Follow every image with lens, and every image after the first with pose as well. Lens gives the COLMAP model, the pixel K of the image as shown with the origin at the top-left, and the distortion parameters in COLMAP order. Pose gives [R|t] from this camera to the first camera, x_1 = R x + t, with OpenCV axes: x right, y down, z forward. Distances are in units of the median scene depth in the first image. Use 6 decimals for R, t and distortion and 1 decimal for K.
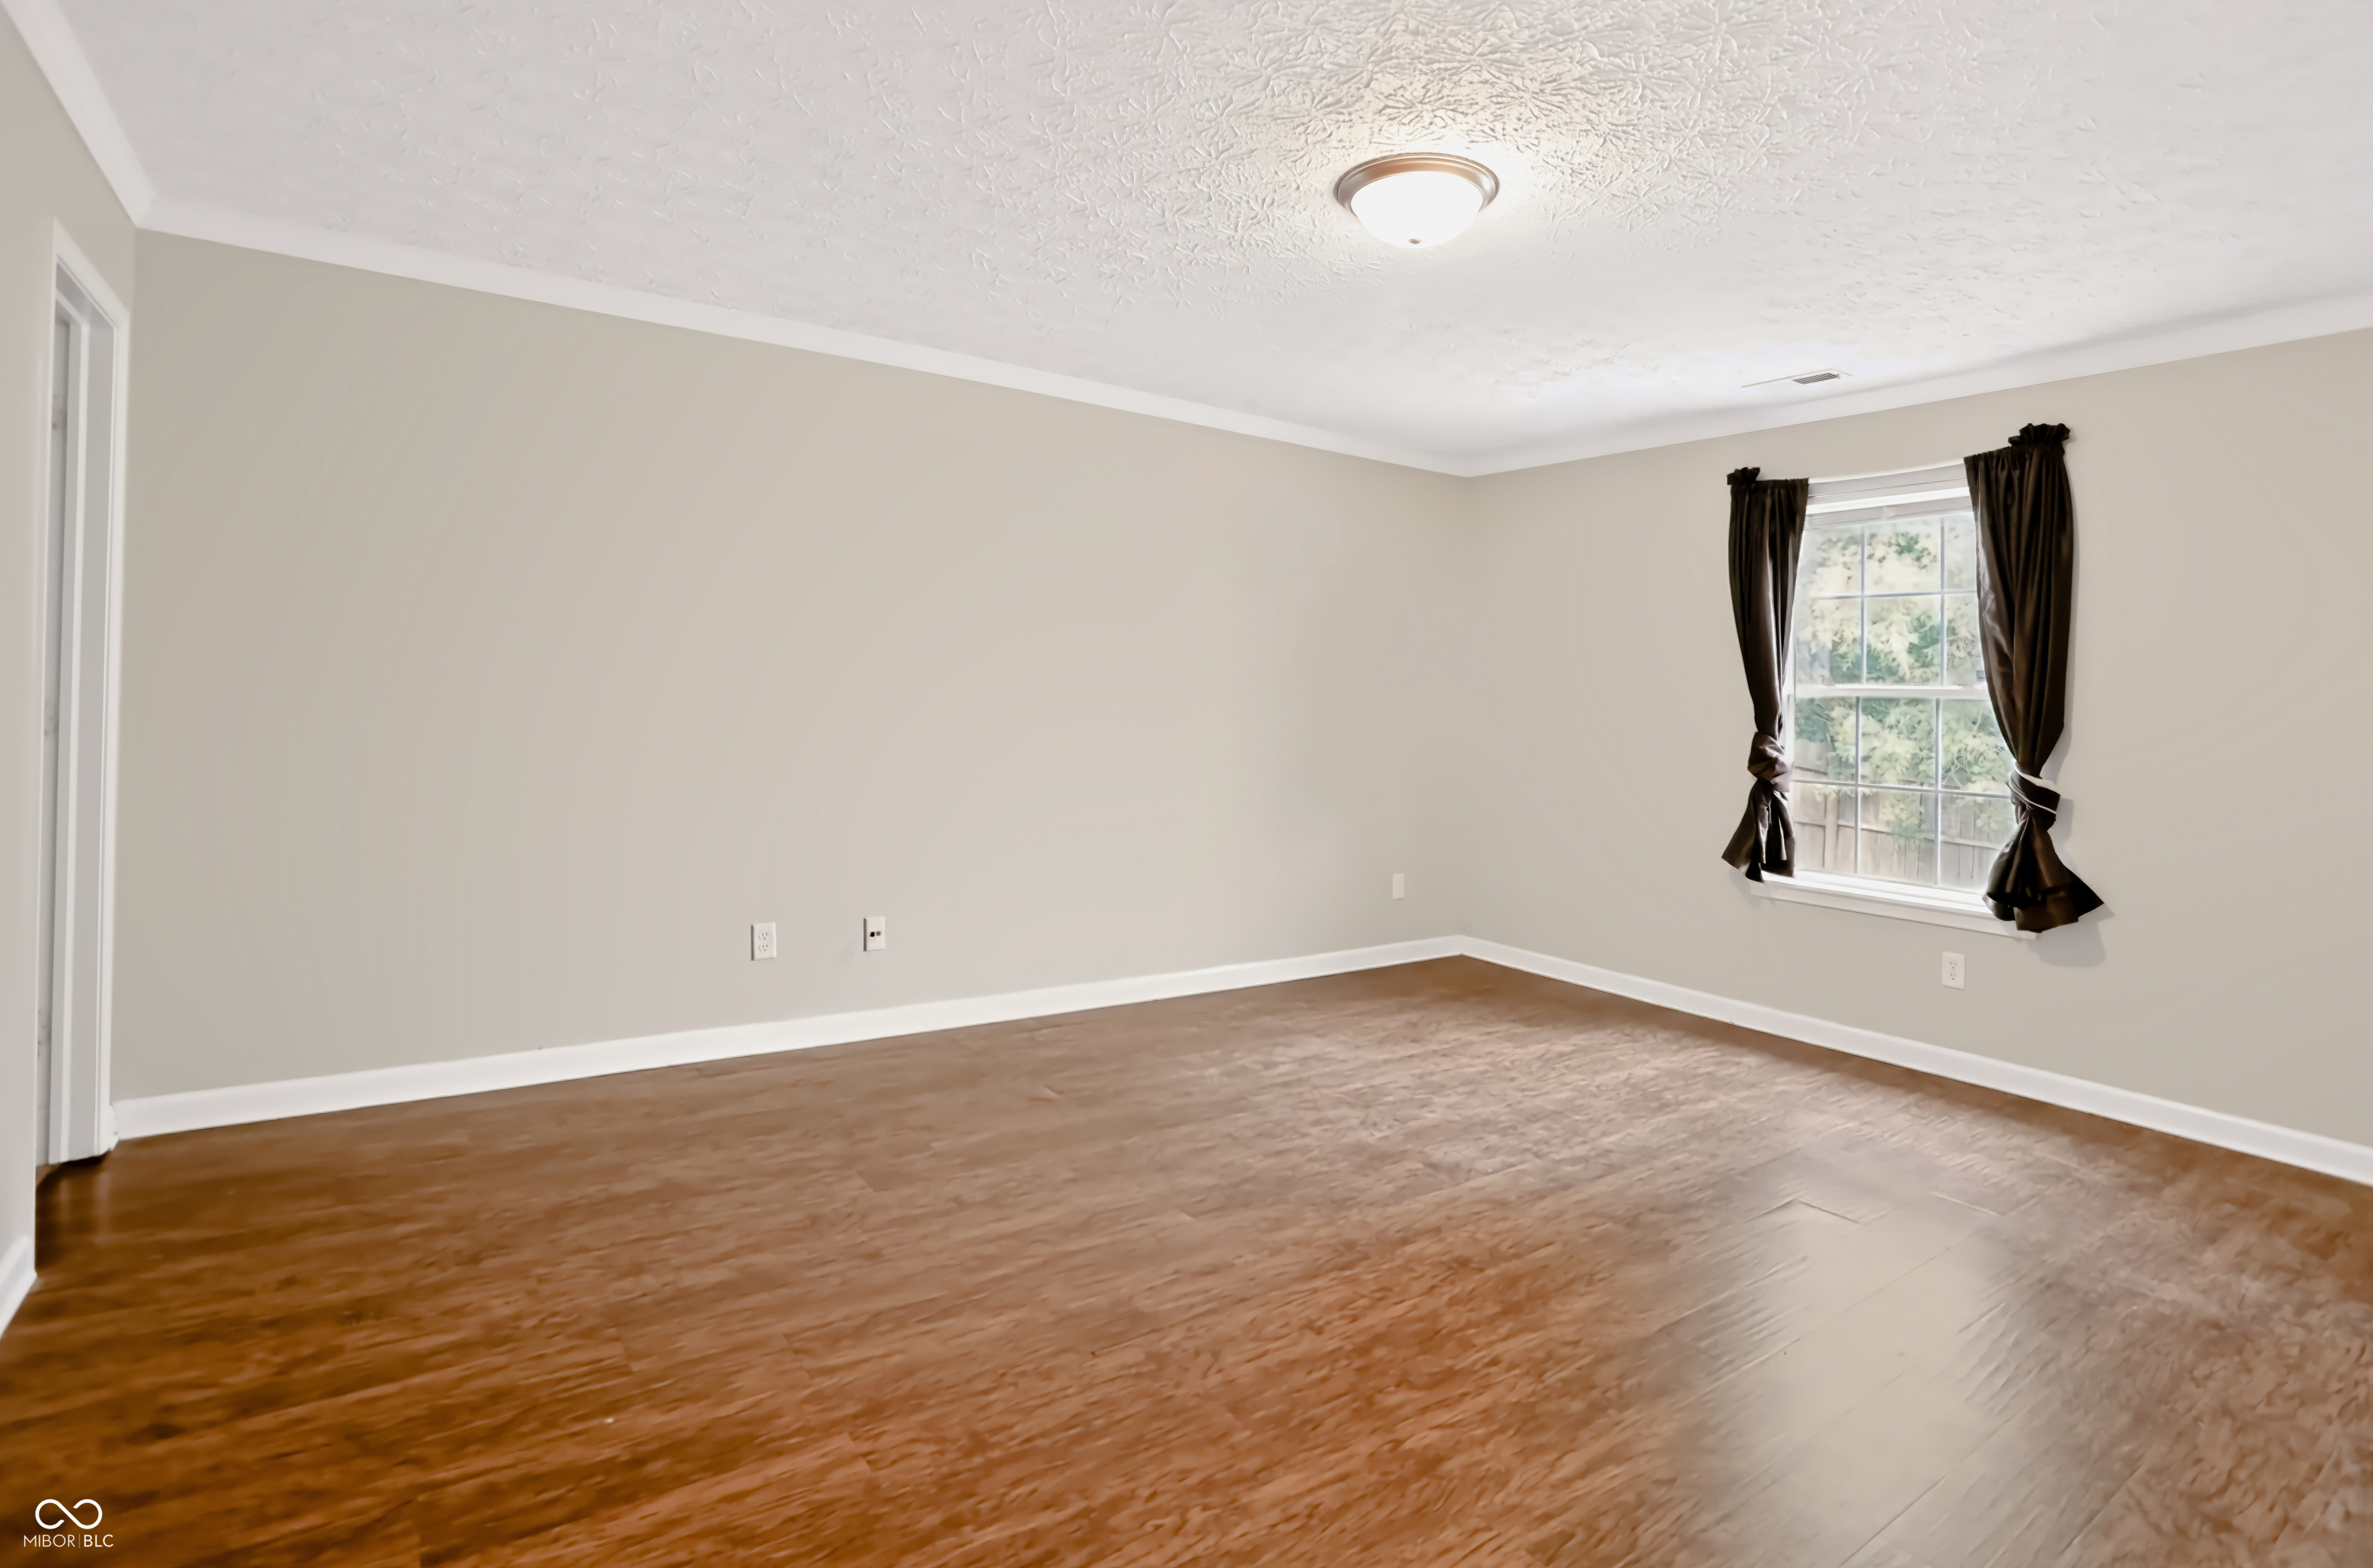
lens RADIAL K [[1177.1, 0, 1183.9], [0, 1177.1, 706.5], [0, 0, 1]] dist [-0.082057, 0.039095]
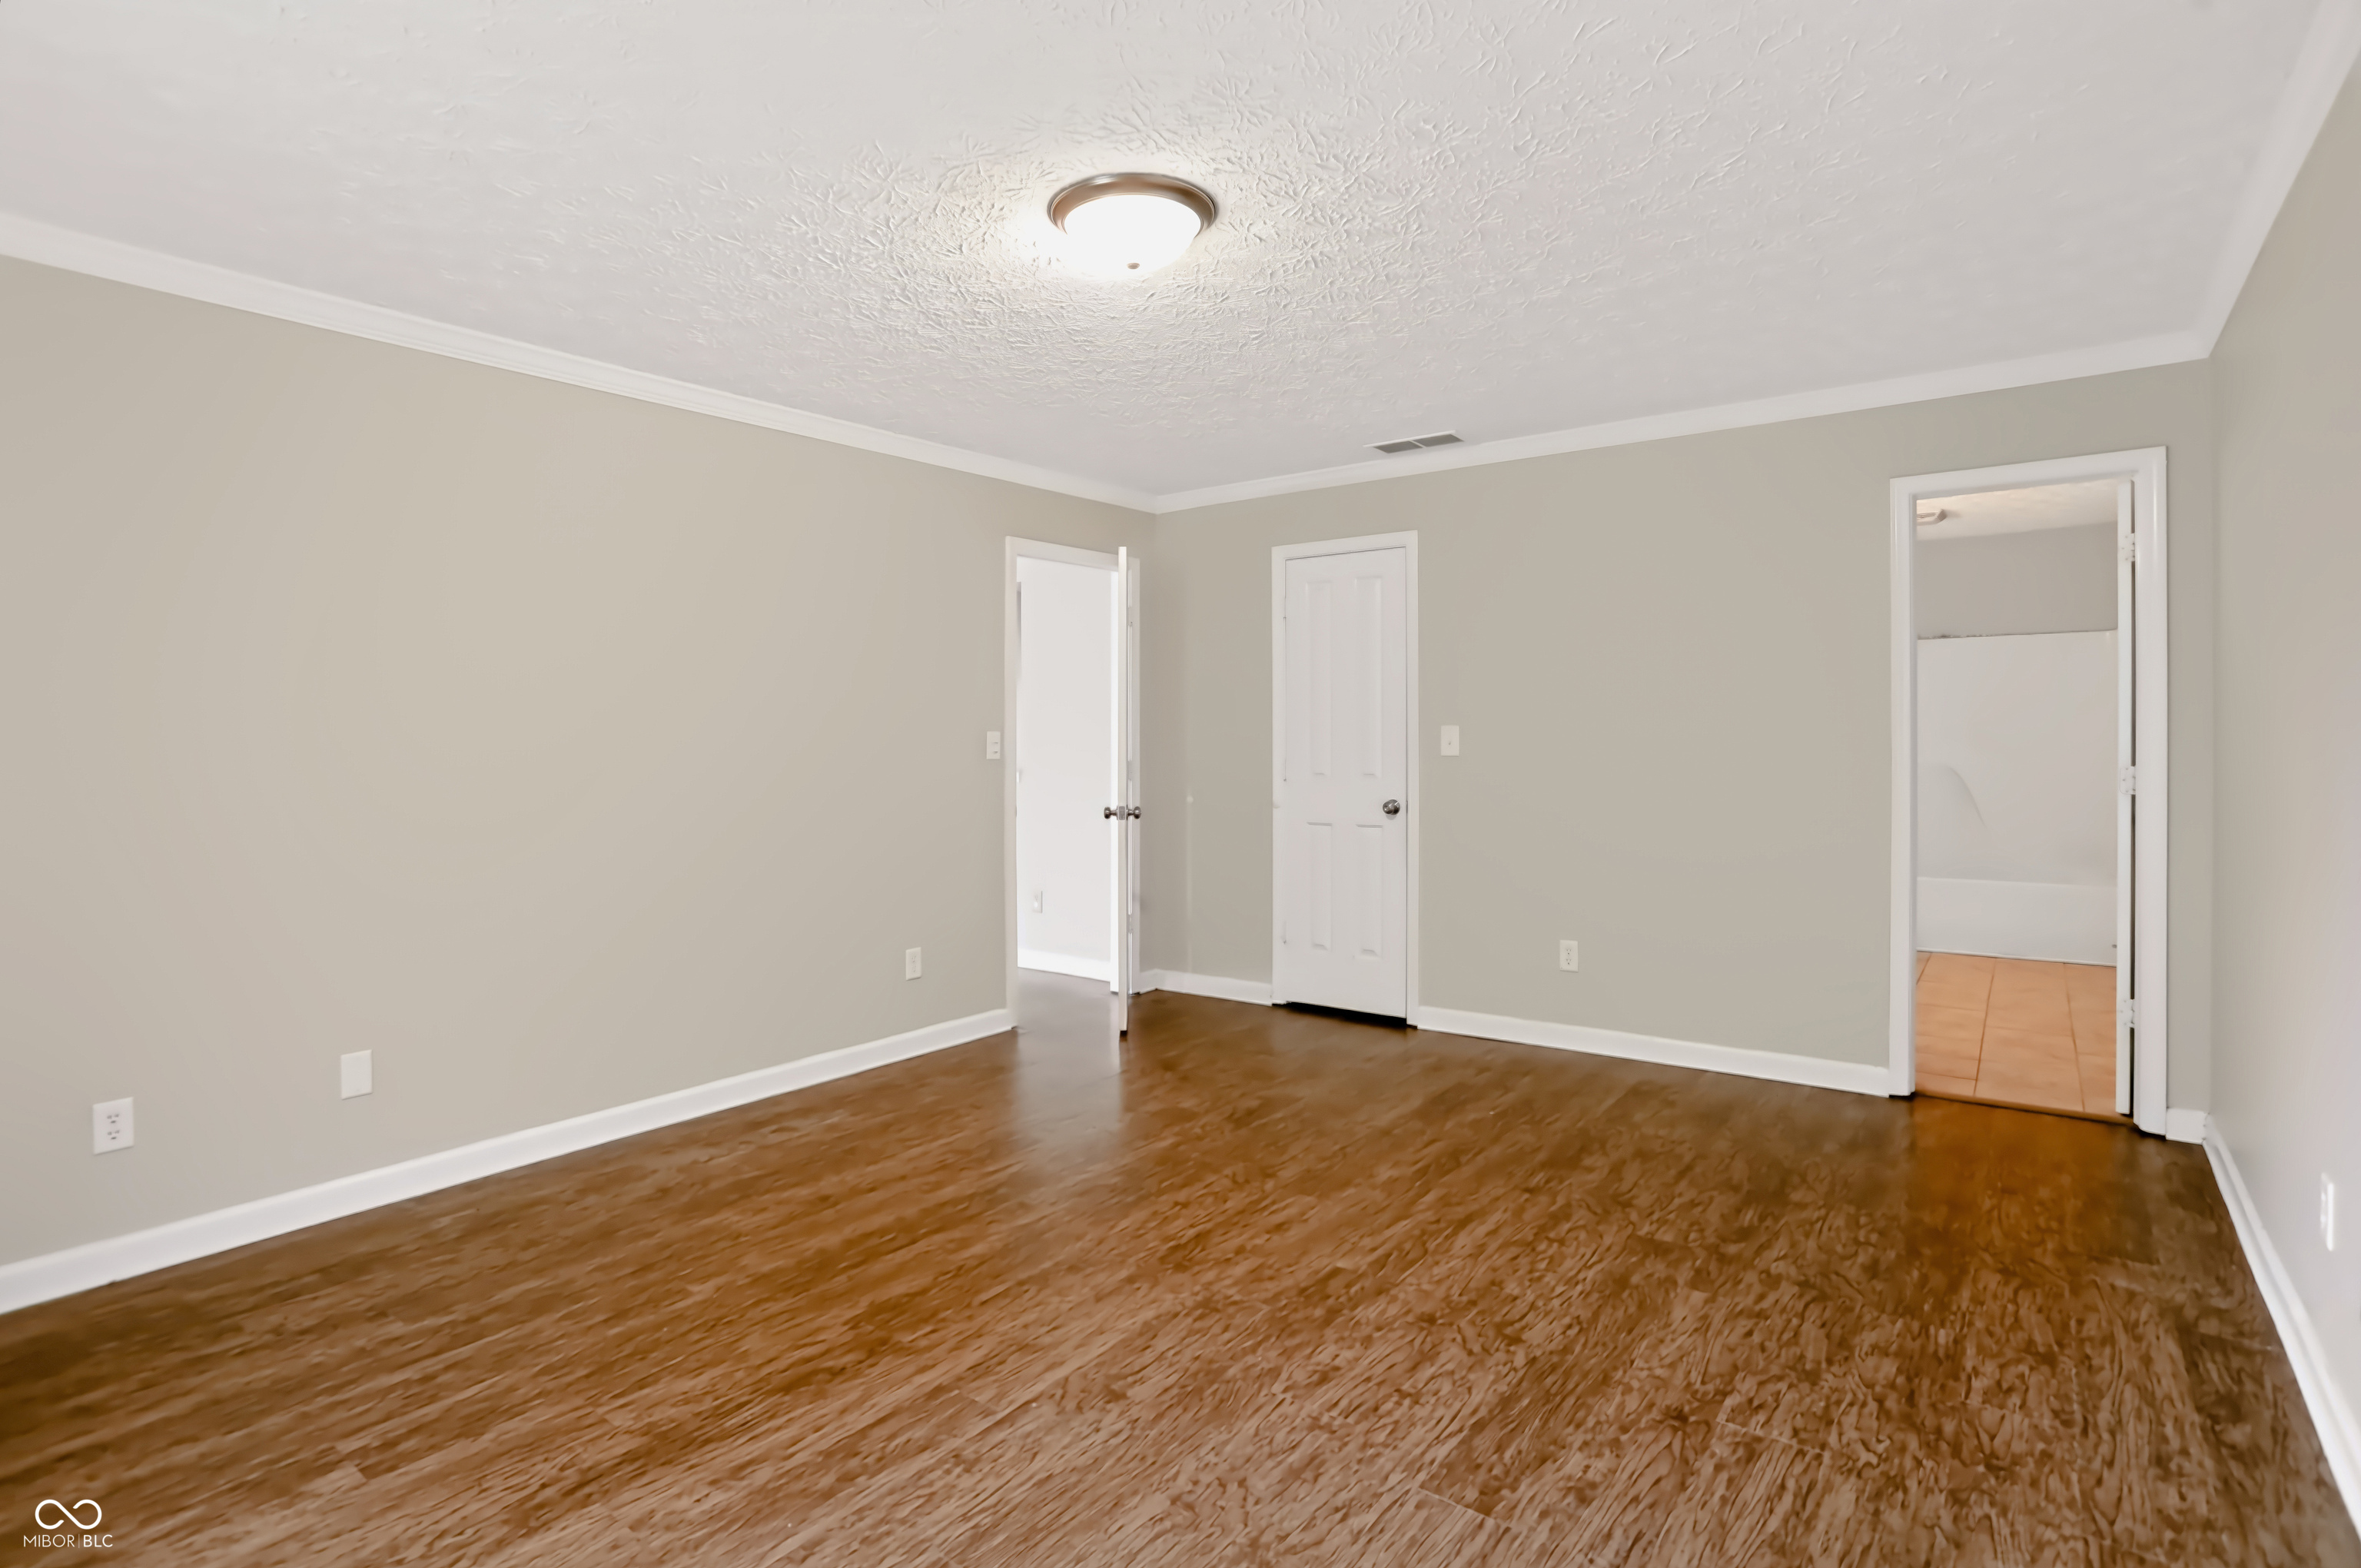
lens RADIAL K [[1159.8, 0, 1187.0], [0, 1159.8, 762.4], [0, 0, 1]] dist [-0.080755, 0.037362]
pose [[-0.948021, -0.015545, -0.317828, 0.454606], [-0.022235, 0.999601, 0.017433, -0.007716], [0.317430, 0.023594, -0.947988, 1.895492]]
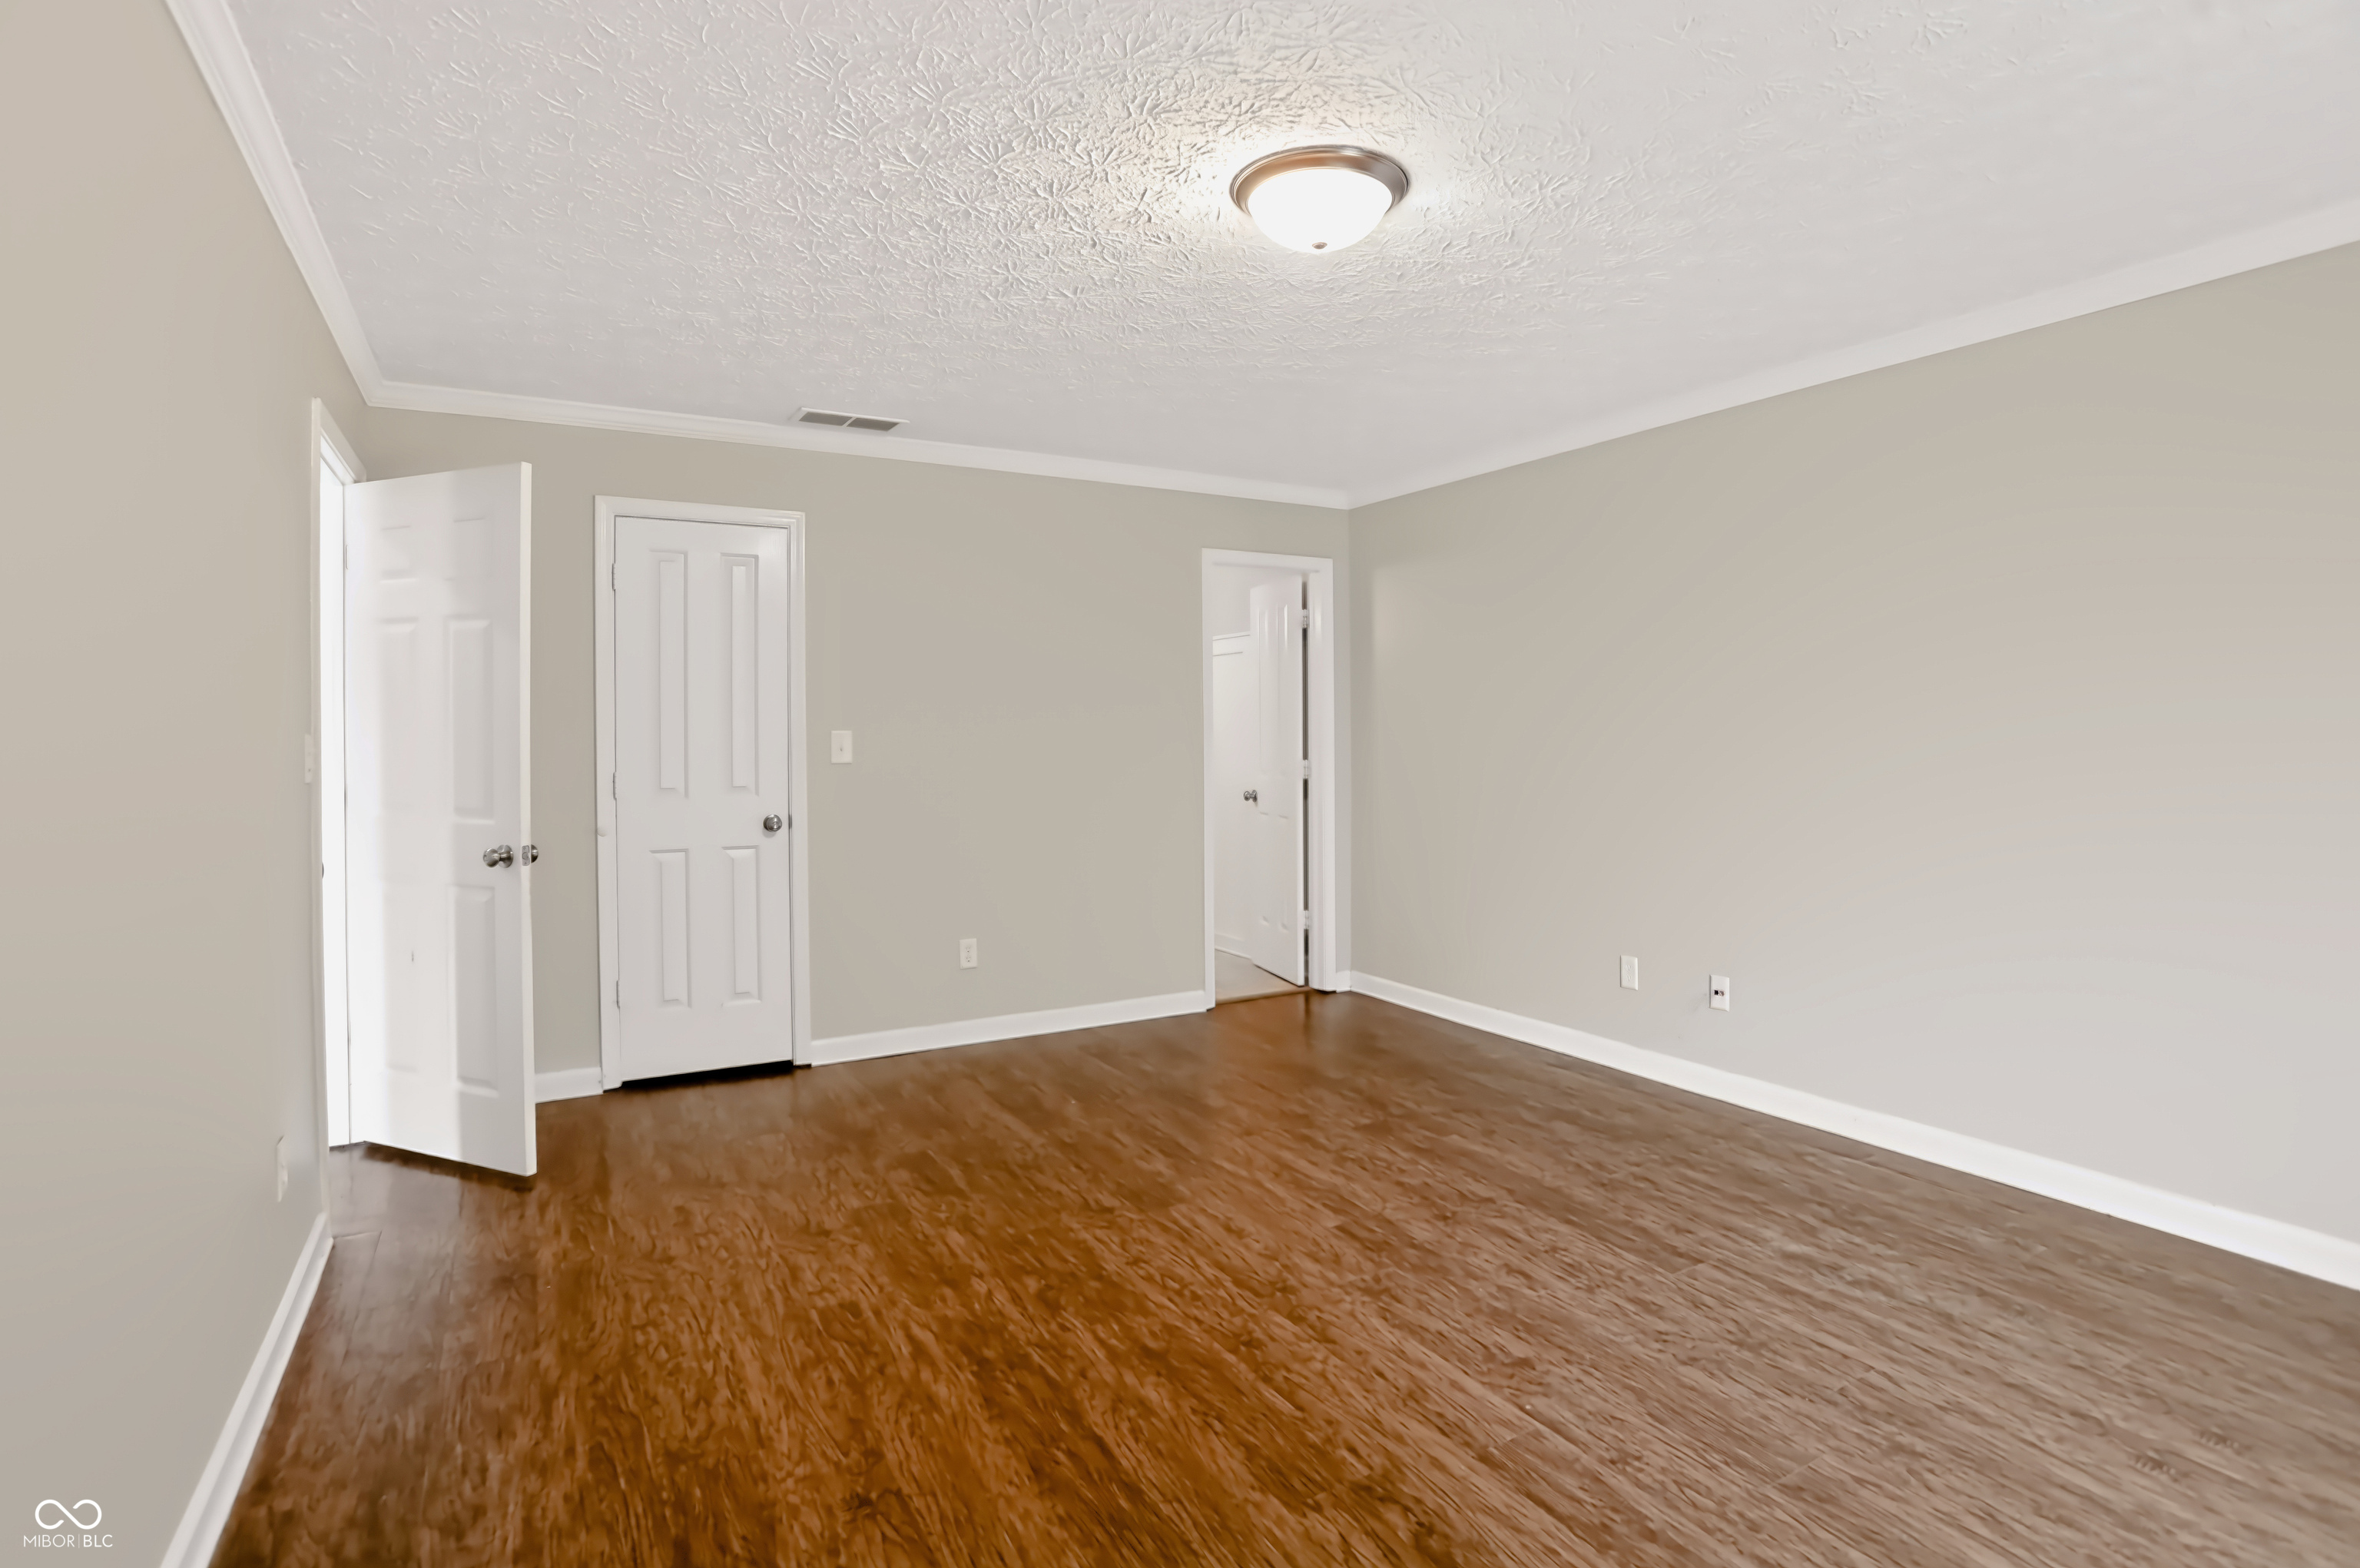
lens RADIAL K [[1147.9, 0, 1185.7], [0, 1147.9, 769.4], [0, 0, 1]] dist [-0.071002, 0.027162]
pose [[-0.080428, -0.000148, -0.996760, 1.090027], [-0.002687, 0.999996, 0.000069, 0.011934], [0.996757, 0.002684, -0.080428, 0.953965]]
